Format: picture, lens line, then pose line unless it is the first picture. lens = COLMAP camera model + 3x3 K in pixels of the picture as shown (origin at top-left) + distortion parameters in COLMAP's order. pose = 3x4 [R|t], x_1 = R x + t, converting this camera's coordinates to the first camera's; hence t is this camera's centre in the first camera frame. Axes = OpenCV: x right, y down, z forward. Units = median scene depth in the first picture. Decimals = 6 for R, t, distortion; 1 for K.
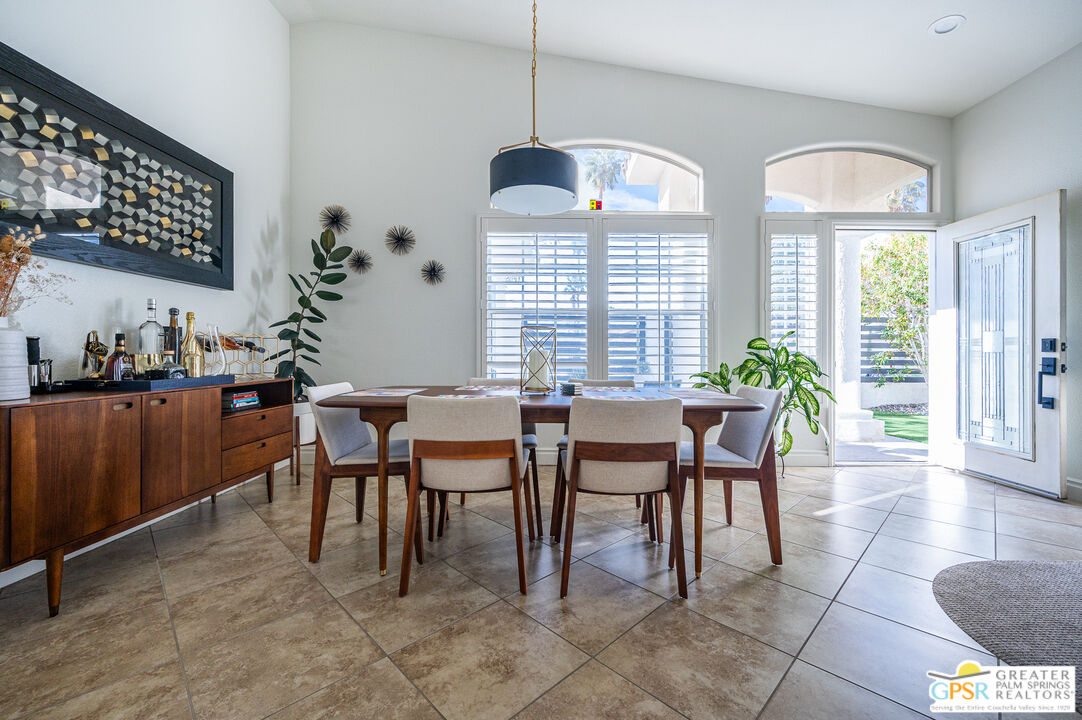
lens RADIAL K [[432.3, 0, 541.0], [0, 432.3, 360.0], [0, 0, 1]] dist [-0.000588, -0.000168]
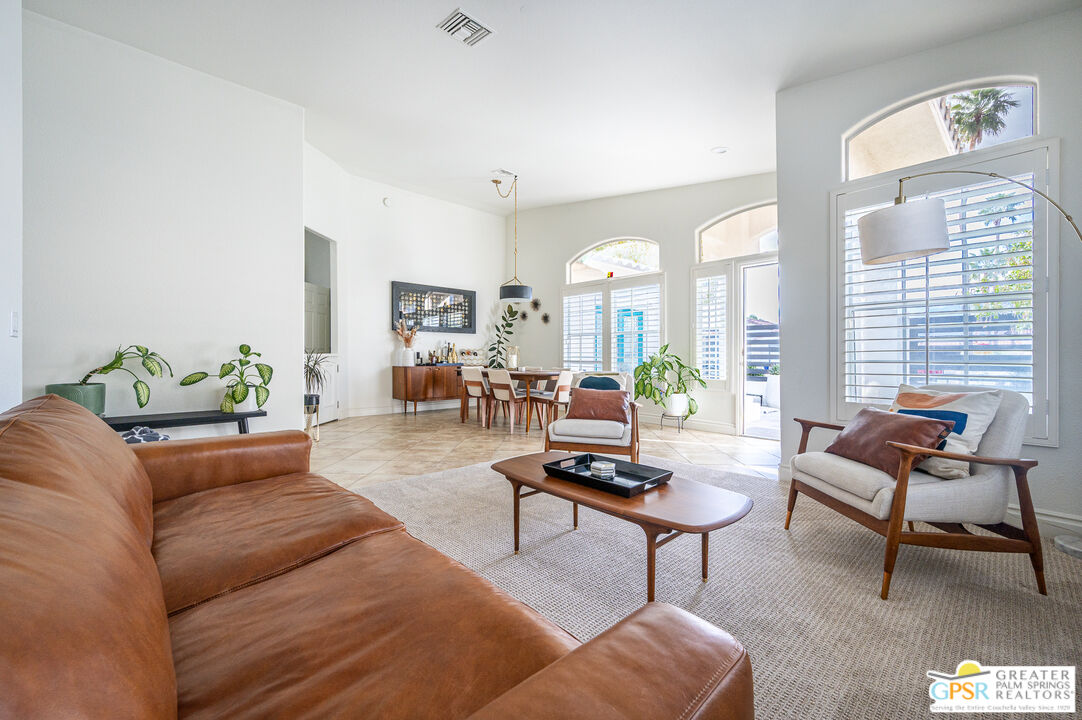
lens RADIAL K [[432.3, 0, 541.0], [0, 432.3, 360.0], [0, 0, 1]] dist [-0.000588, -0.000168]
pose [[0.673087, 0.005796, -0.739541, 1.411105], [-0.011717, 0.999927, -0.002828, 0.009560], [0.739470, 0.010569, 0.673106, -0.480969]]
